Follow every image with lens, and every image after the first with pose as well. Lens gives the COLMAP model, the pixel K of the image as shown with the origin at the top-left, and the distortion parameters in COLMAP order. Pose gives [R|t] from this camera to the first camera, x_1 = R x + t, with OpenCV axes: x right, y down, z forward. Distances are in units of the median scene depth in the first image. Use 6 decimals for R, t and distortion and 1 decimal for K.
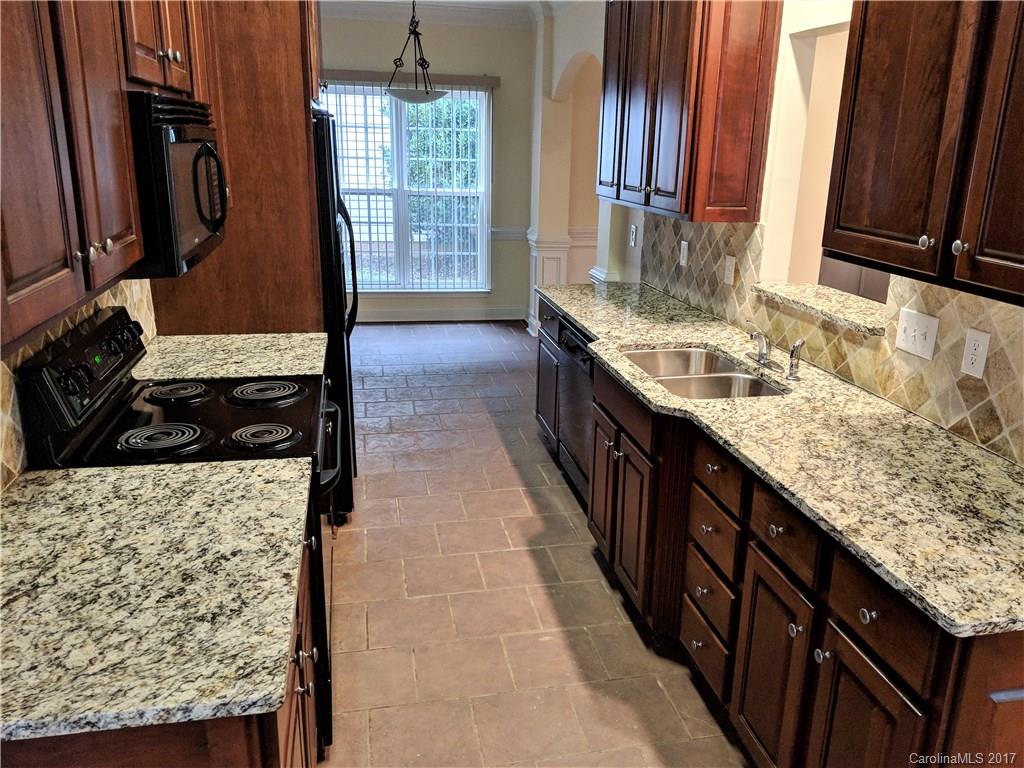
lens RADIAL K [[825.4, 0, 525.4], [0, 825.4, 381.4], [0, 0, 1]] dist [0.079651, -0.136180]
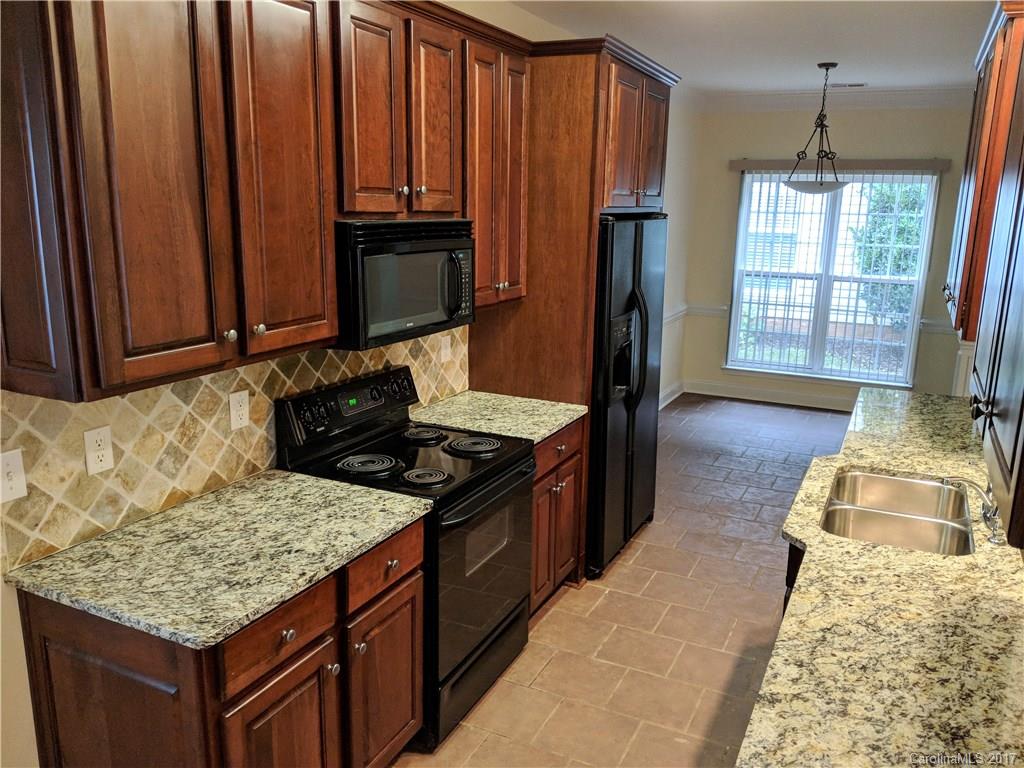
lens RADIAL K [[825.4, 0, 525.4], [0, 825.4, 381.4], [0, 0, 1]] dist [0.079651, -0.136180]
pose [[0.789293, 0.124145, -0.601336, 0.606304], [-0.170196, 0.985207, -0.019999, -0.089307], [0.589958, 0.118130, 0.798746, 0.058247]]
